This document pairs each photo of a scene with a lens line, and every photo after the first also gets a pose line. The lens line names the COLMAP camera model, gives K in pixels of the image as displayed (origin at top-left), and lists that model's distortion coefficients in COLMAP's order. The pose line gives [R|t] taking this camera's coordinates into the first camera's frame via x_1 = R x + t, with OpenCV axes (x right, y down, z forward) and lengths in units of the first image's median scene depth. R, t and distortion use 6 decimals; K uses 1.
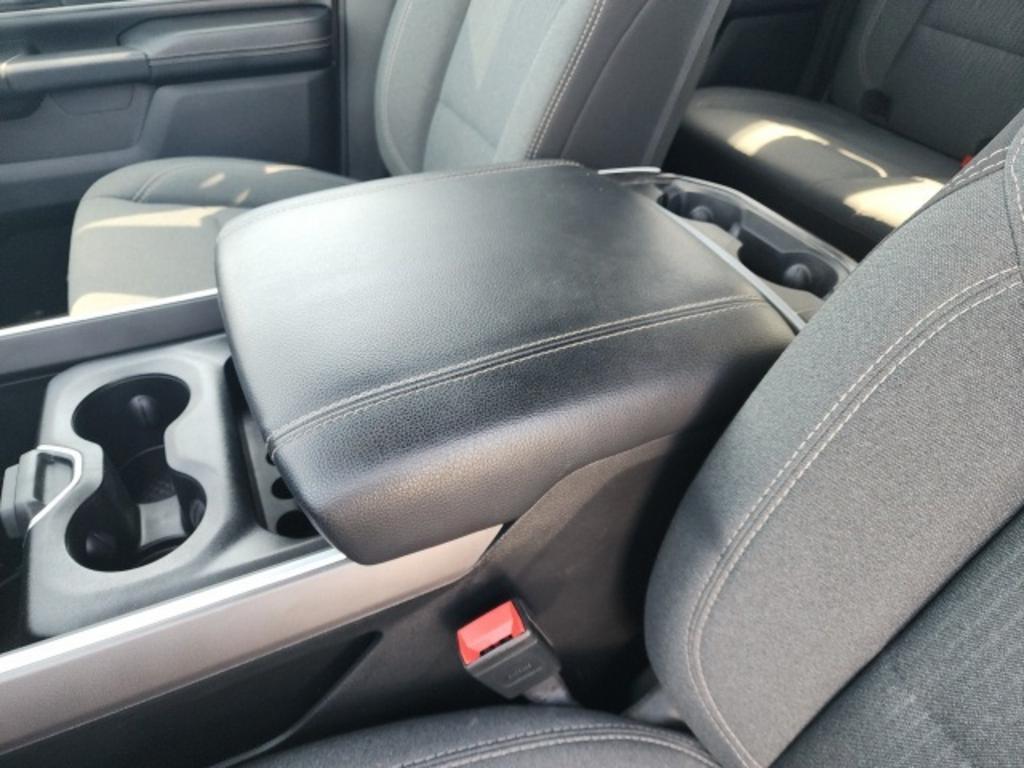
lens RADIAL K [[697.5, 0, 519.3], [0, 697.5, 386.1], [0, 0, 1]] dist [0.054848, -0.054157]
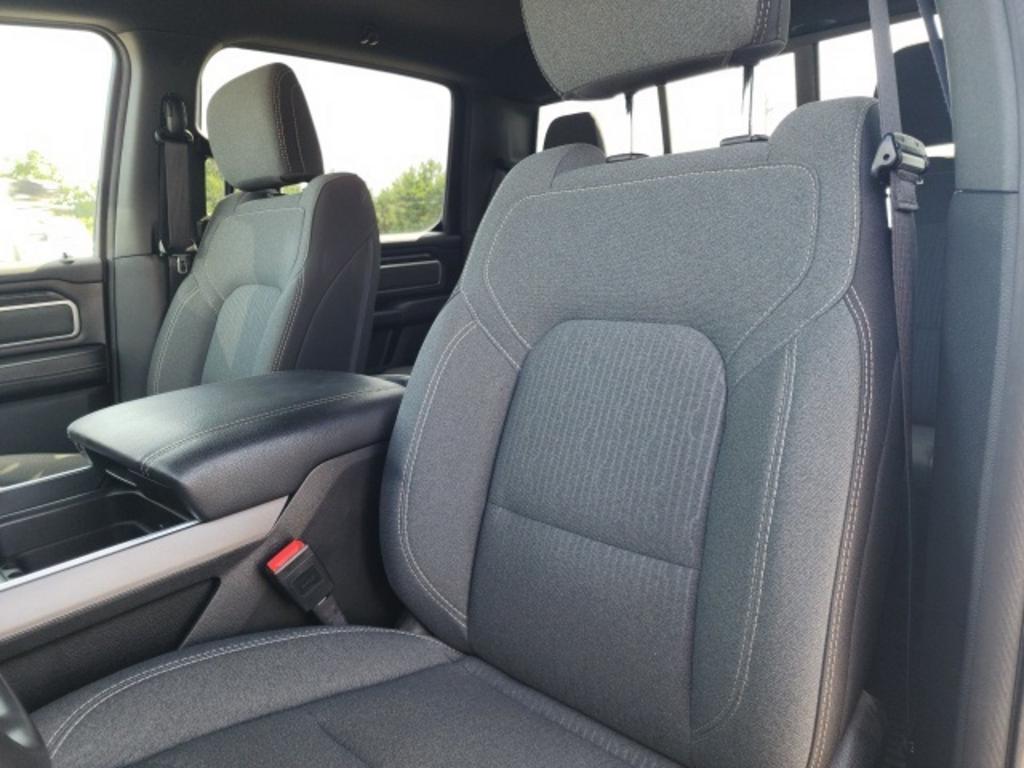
lens RADIAL K [[697.5, 0, 515.0], [0, 697.5, 376.0], [0, 0, 1]] dist [0.054848, -0.054157]
pose [[0.923247, -0.148207, 0.354471, -0.032520], [0.296532, 0.861518, -0.412134, 0.371884], [-0.244302, 0.485614, 0.839342, -0.367224]]
